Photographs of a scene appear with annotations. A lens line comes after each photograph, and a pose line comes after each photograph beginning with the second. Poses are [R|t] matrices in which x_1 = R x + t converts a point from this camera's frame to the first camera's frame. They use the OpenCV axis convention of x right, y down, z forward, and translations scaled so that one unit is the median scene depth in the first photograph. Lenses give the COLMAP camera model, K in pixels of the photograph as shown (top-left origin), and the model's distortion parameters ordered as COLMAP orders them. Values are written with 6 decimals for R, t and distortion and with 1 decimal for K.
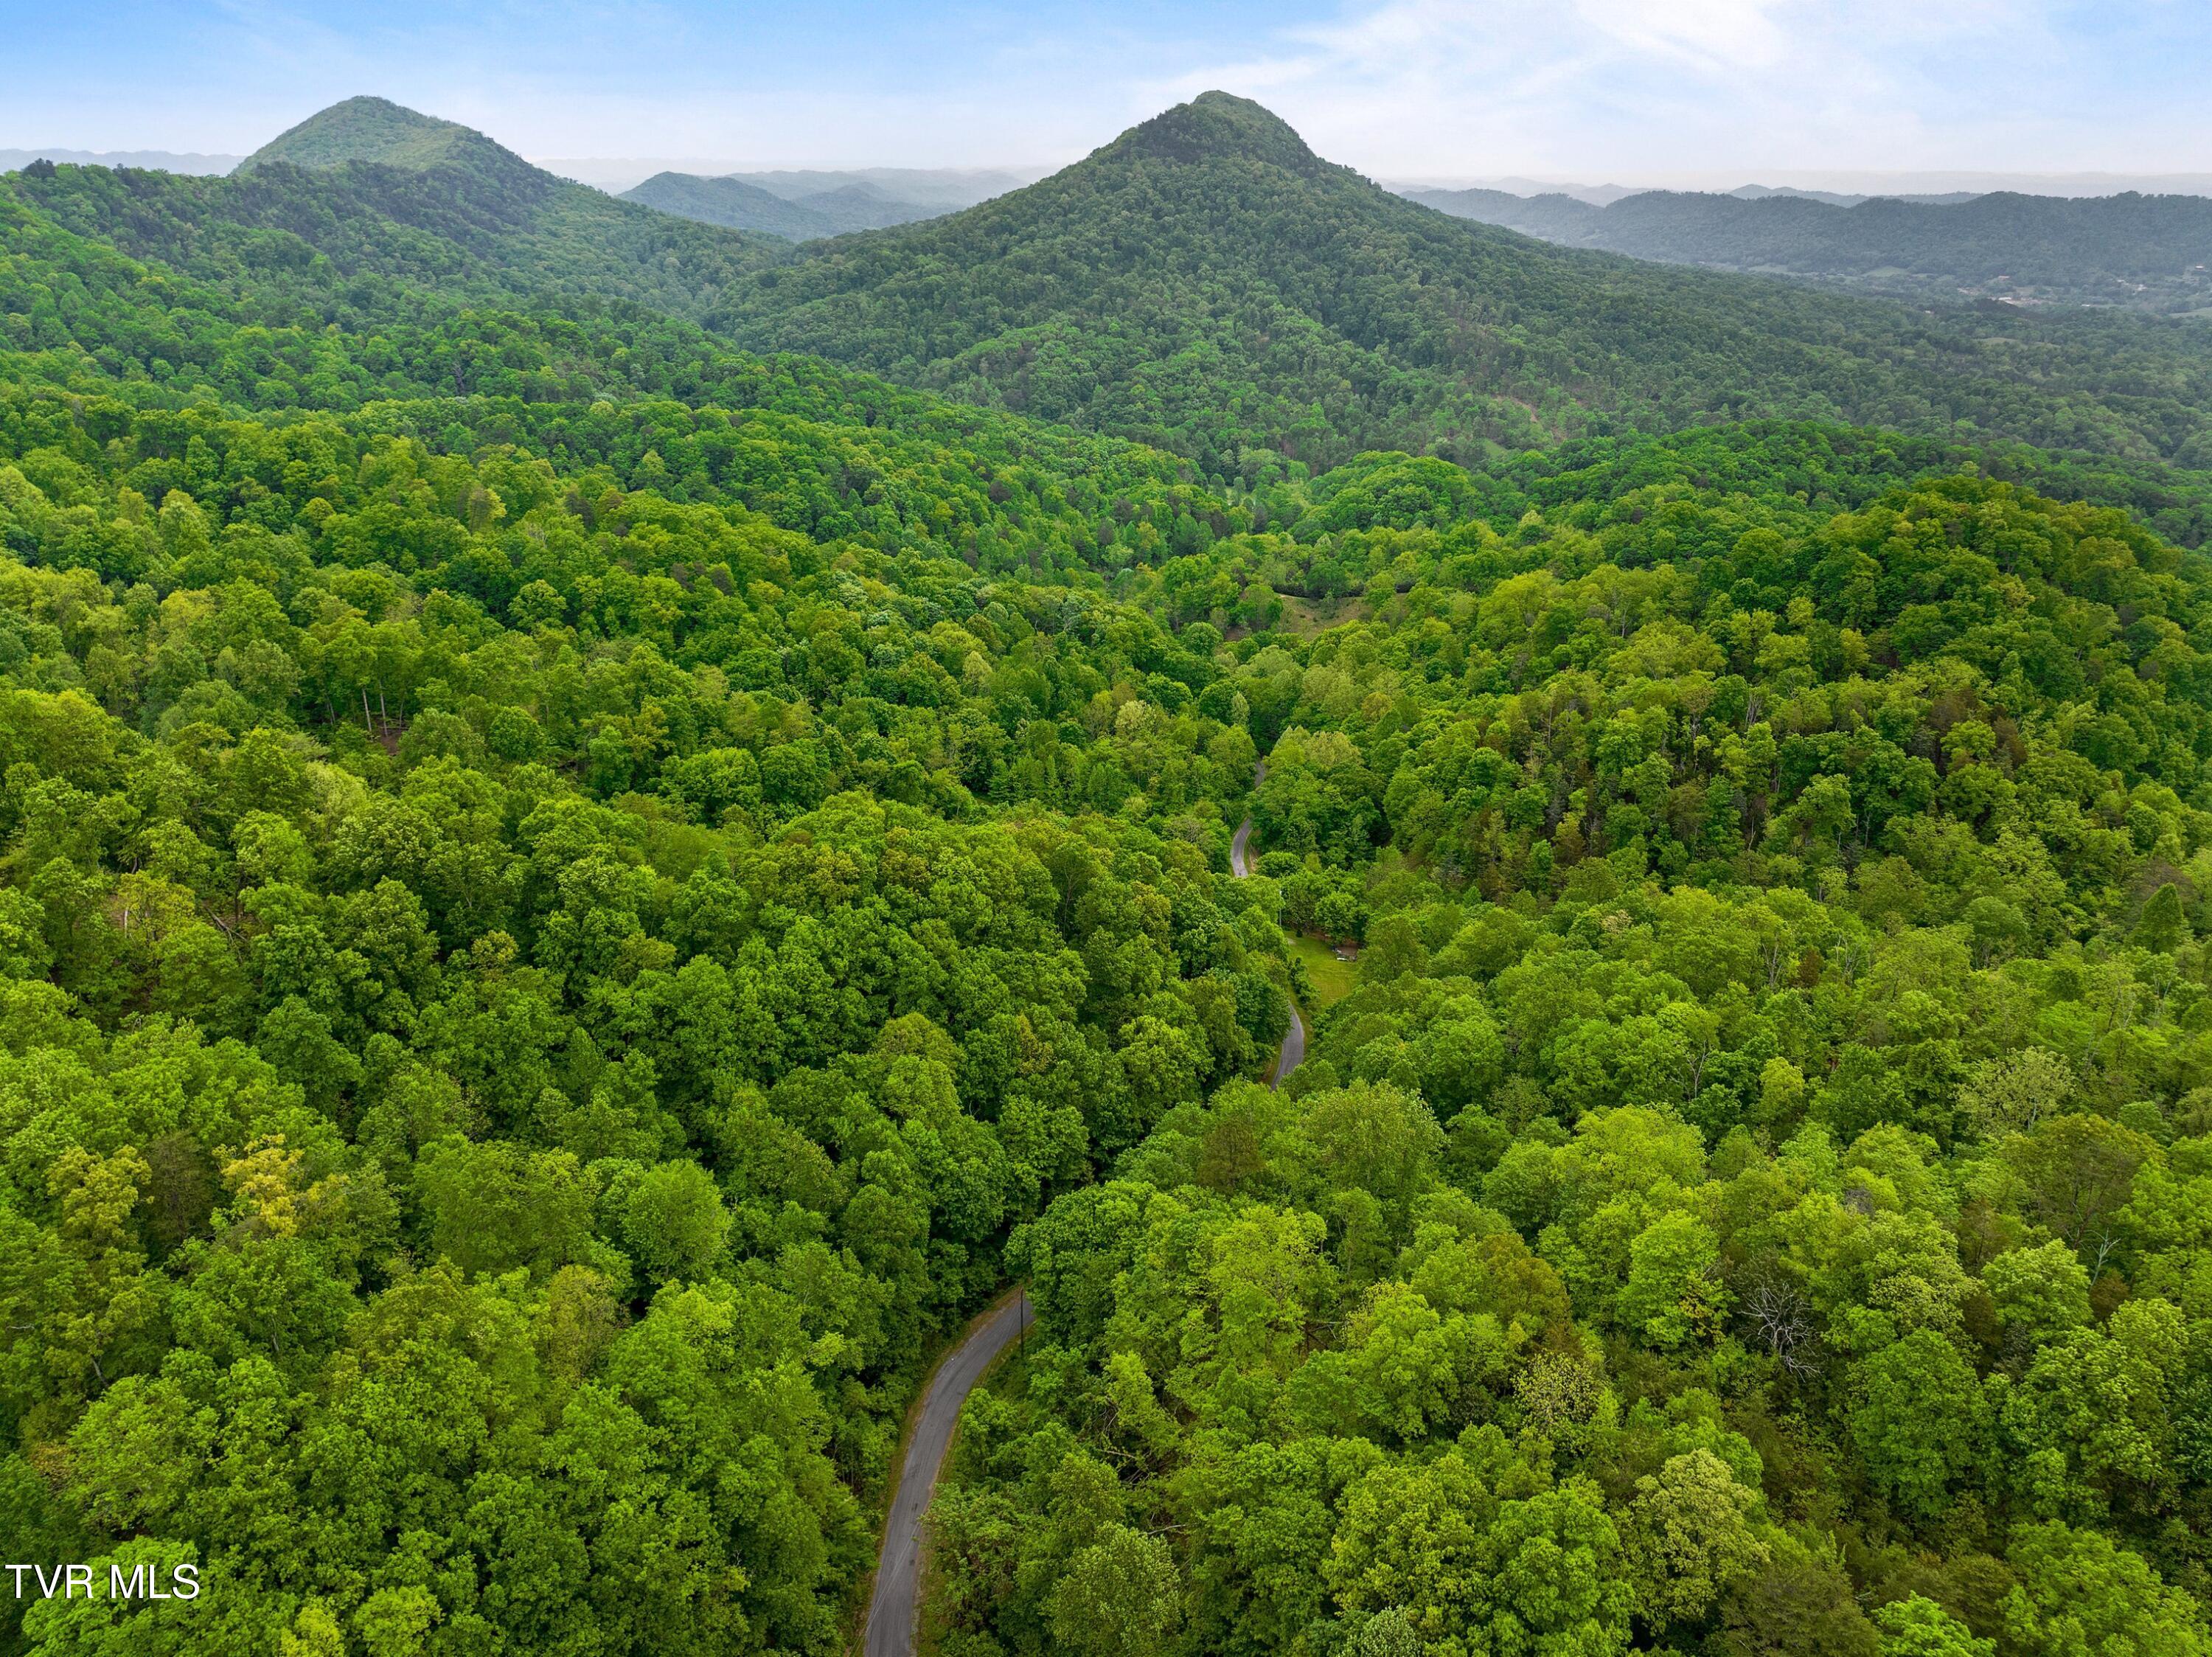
lens RADIAL K [[1588.1, 0, 1099.1], [0, 1588.1, 827.7], [0, 0, 1]] dist [-0.040629, 0.010704]
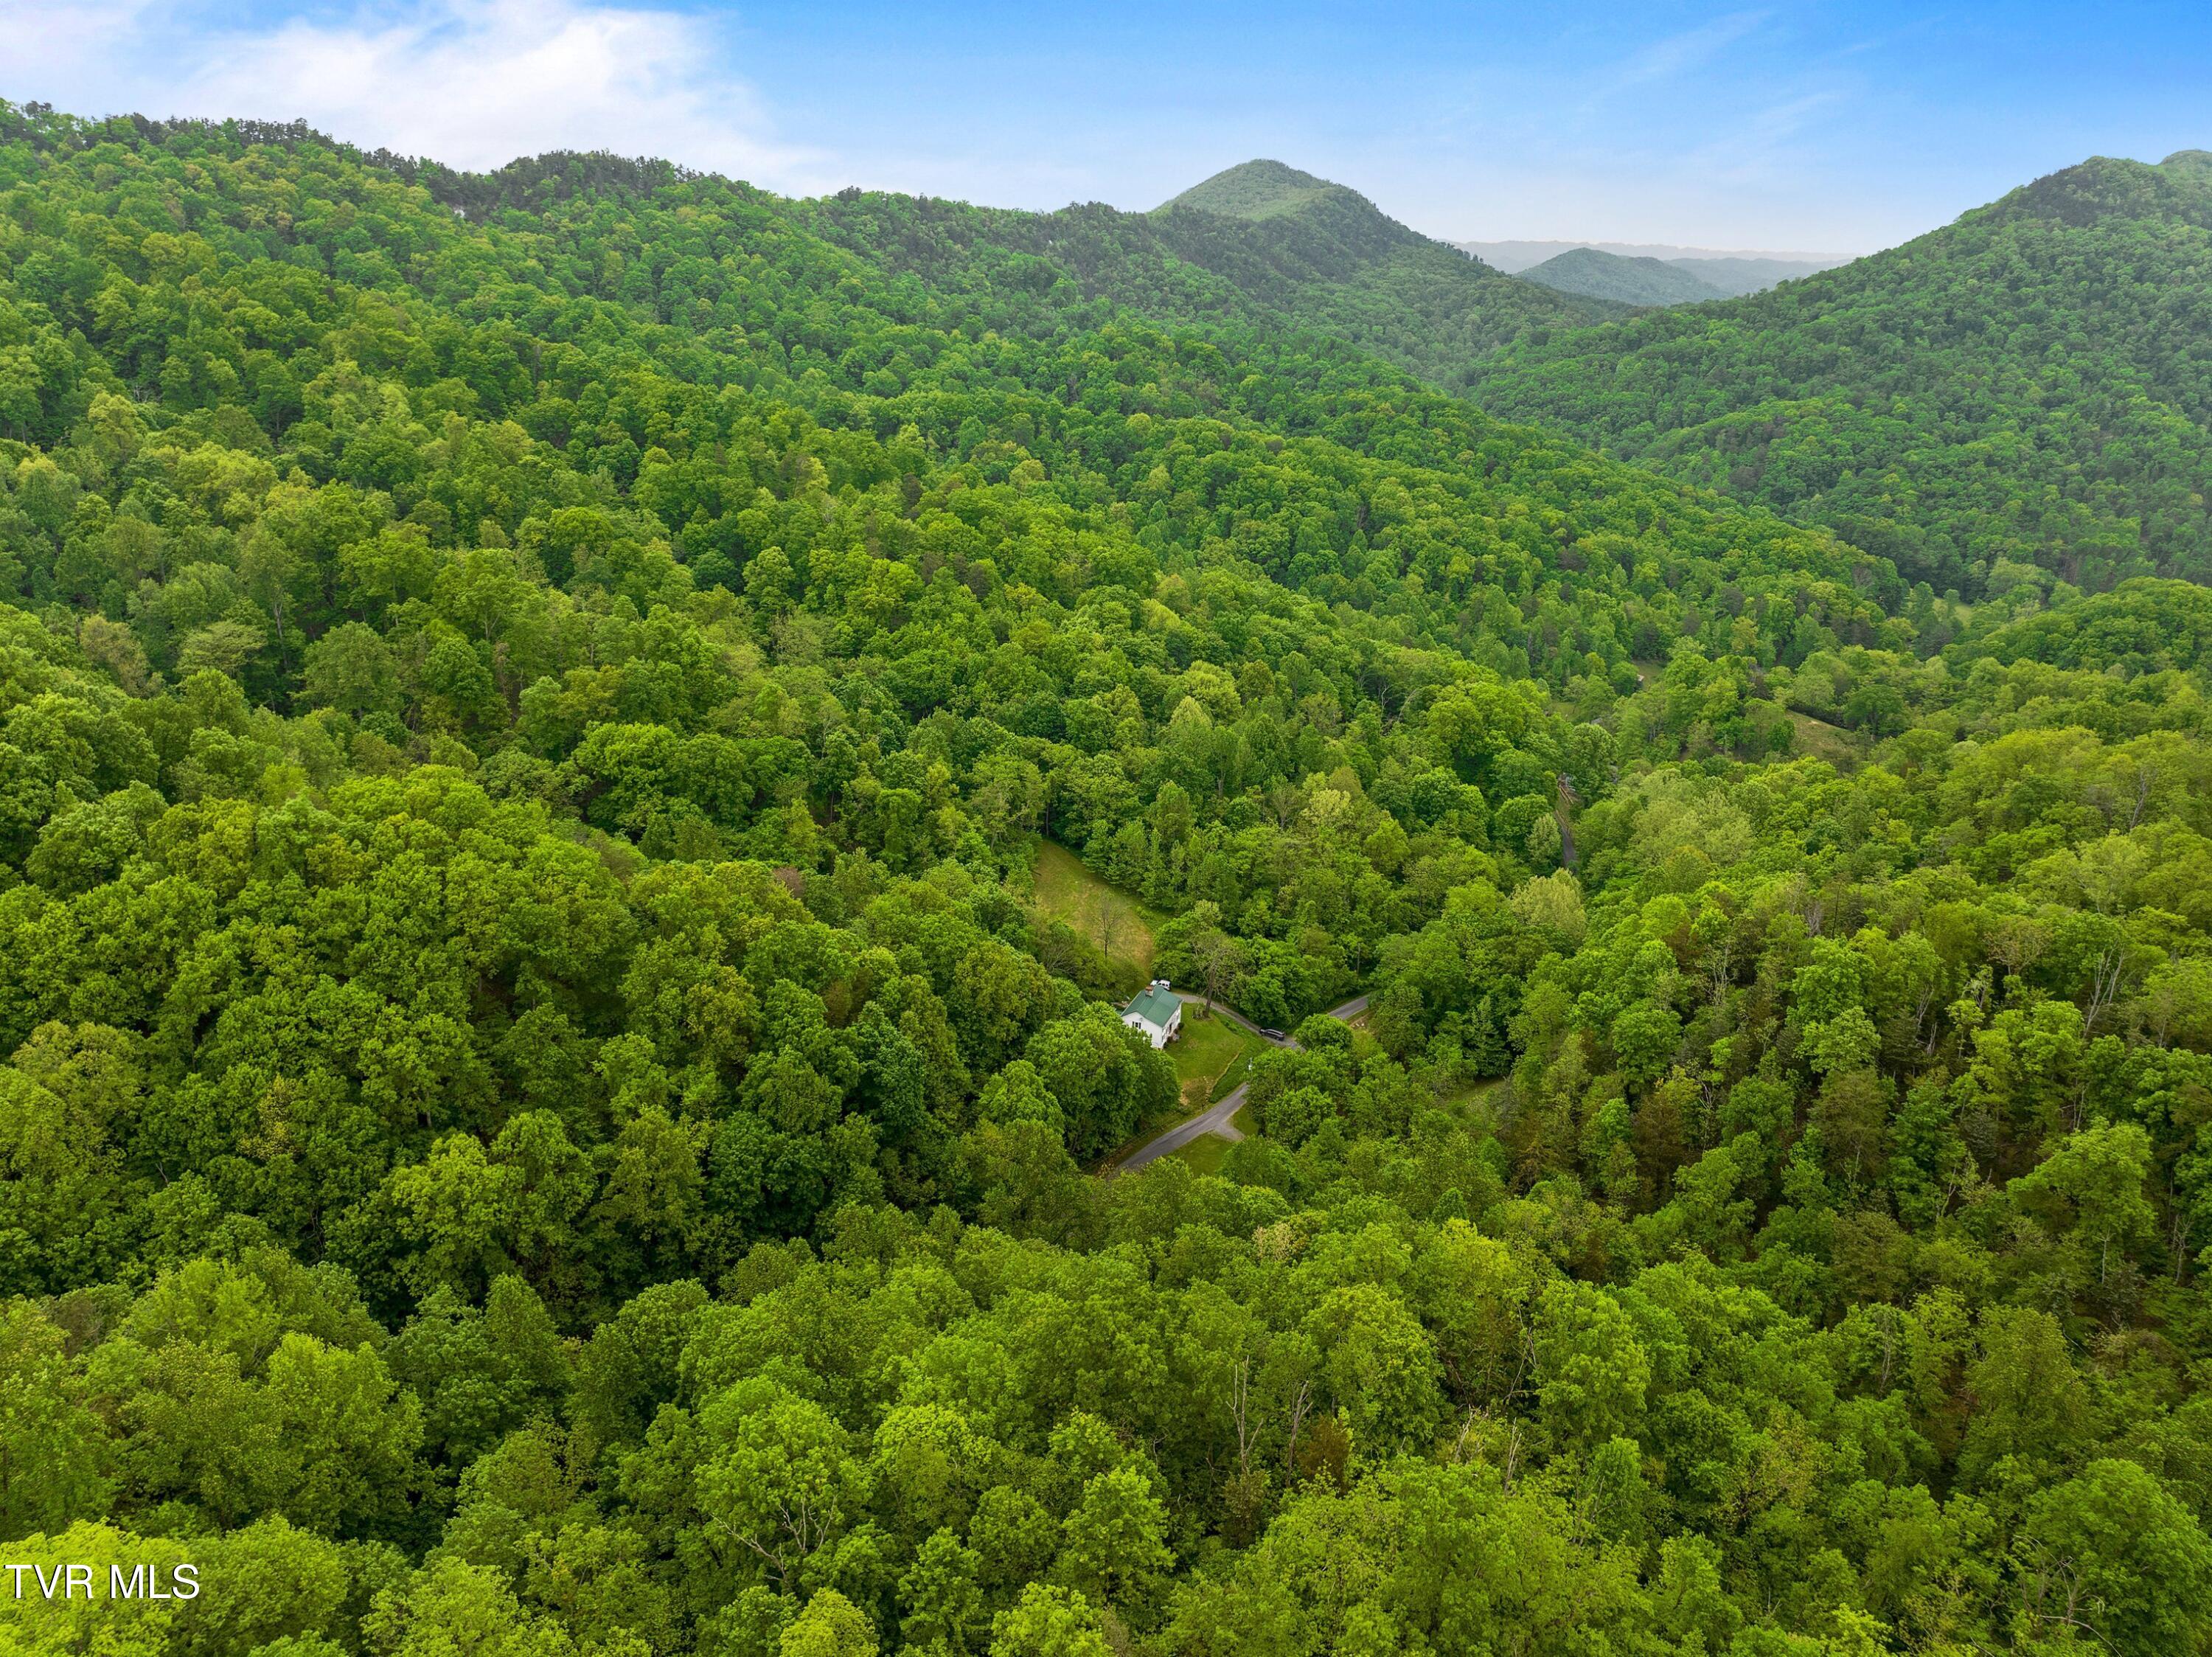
lens RADIAL K [[1588.1, 0, 1103.4], [0, 1588.1, 822.5], [0, 0, 1]] dist [-0.040629, 0.010704]
pose [[0.845199, 0.194383, -0.497849, 0.110528], [-0.219691, 0.975537, 0.007926, -0.015454], [0.487211, 0.102674, 0.867228, 0.095272]]
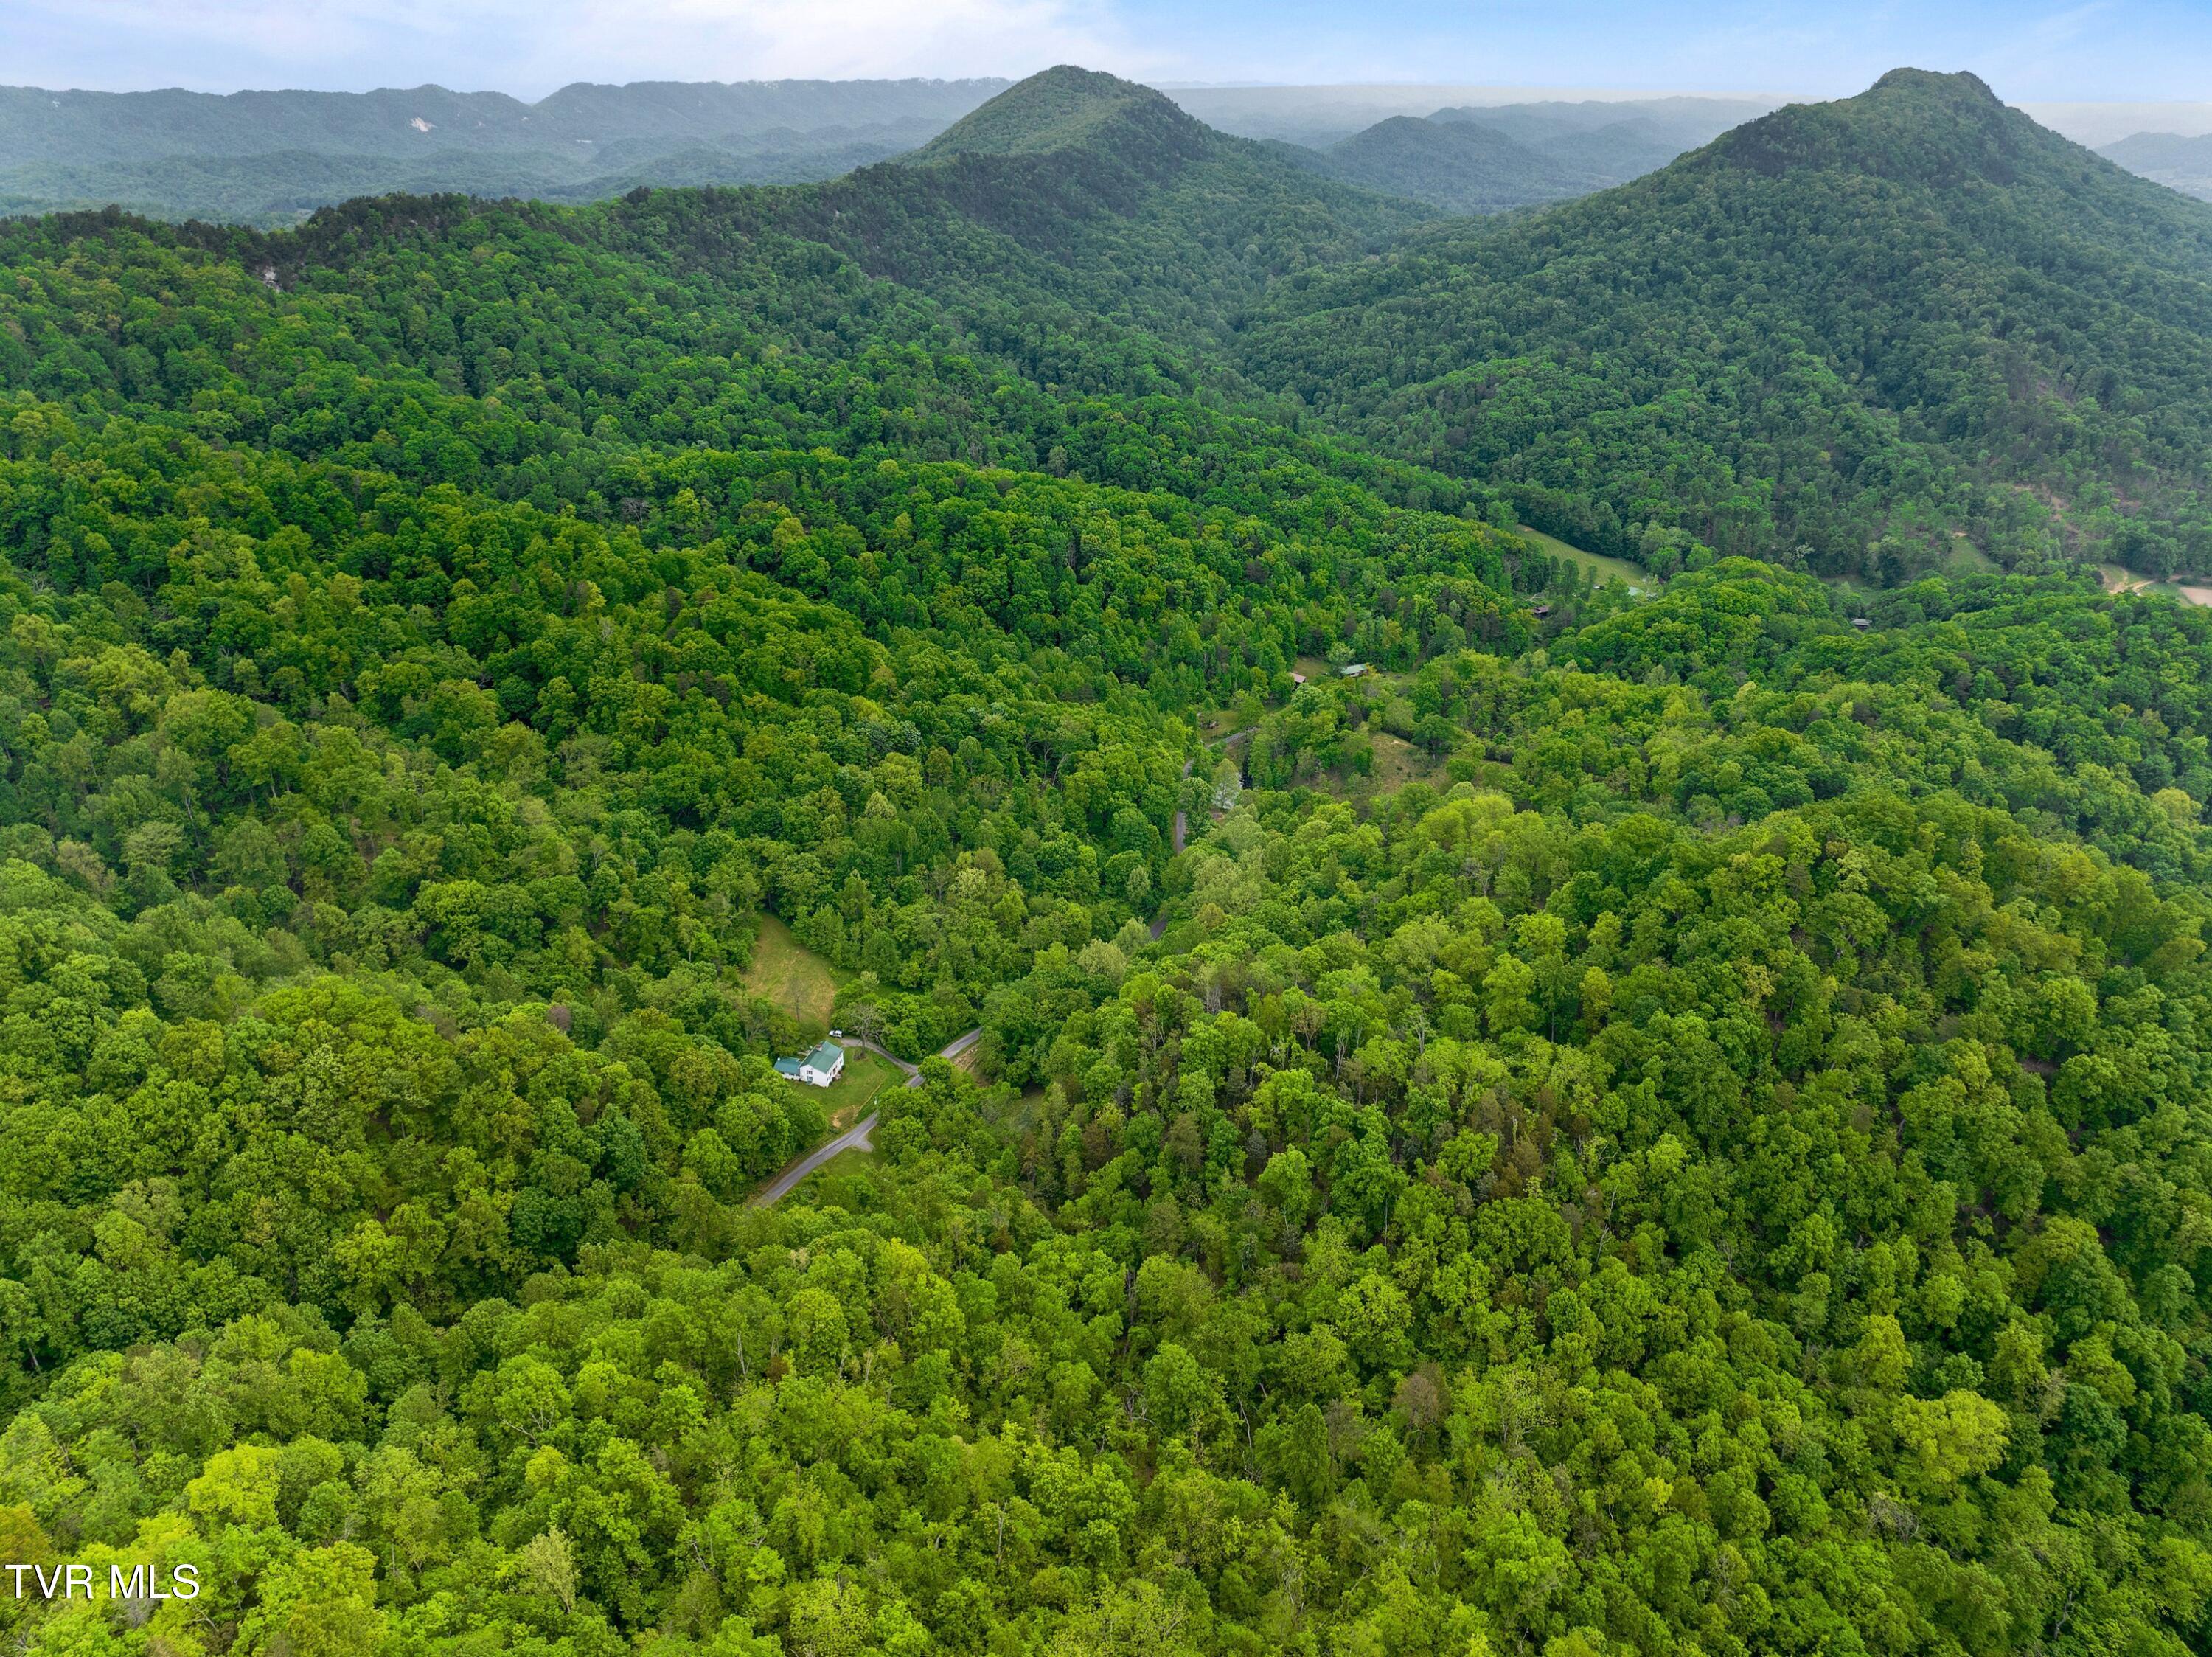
lens RADIAL K [[1588.1, 0, 1105.6], [0, 1588.1, 825.1], [0, 0, 1]] dist [-0.040629, 0.010704]
pose [[0.891346, 0.192203, -0.410560, 0.190213], [-0.173020, 0.981348, 0.083782, -0.075131], [0.419006, -0.003643, 0.907976, 0.017055]]
